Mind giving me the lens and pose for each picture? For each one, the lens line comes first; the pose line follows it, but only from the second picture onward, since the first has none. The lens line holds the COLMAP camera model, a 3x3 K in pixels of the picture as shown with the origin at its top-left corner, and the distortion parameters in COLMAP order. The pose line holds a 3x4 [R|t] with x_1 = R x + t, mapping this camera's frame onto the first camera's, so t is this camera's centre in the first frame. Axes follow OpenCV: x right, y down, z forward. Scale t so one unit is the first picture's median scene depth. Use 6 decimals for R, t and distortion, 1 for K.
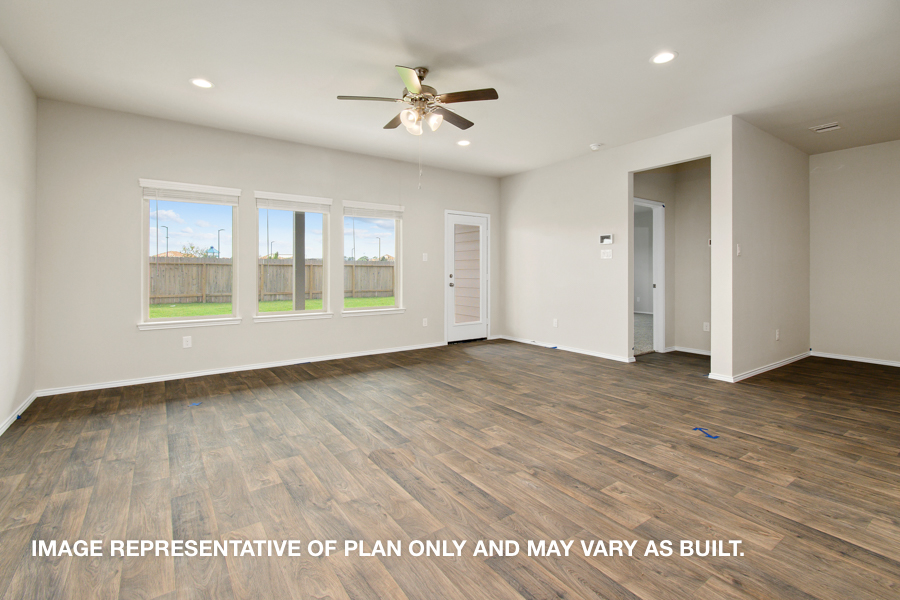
lens RADIAL K [[407.2, 0, 450.0], [0, 407.2, 300.0], [0, 0, 1]] dist [0.000410, -0.000102]
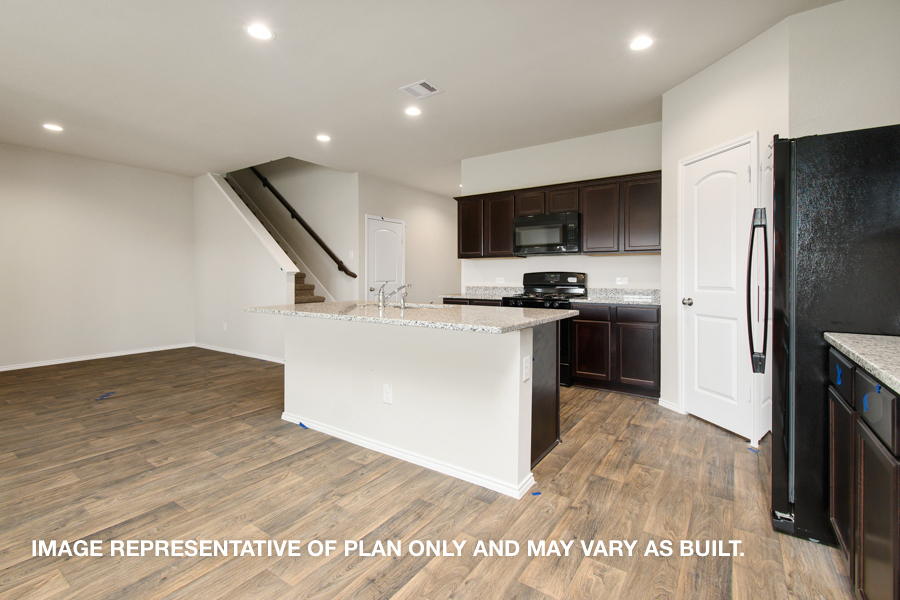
lens RADIAL K [[413.5, 0, 449.2], [0, 413.5, 280.9], [0, 0, 1]] dist [-0.000662, -0.001346]
pose [[-0.342944, -0.008915, 0.939314, -0.466556], [0.062334, 0.997535, 0.032225, -0.044659], [-0.937285, 0.069603, -0.341543, 0.656603]]
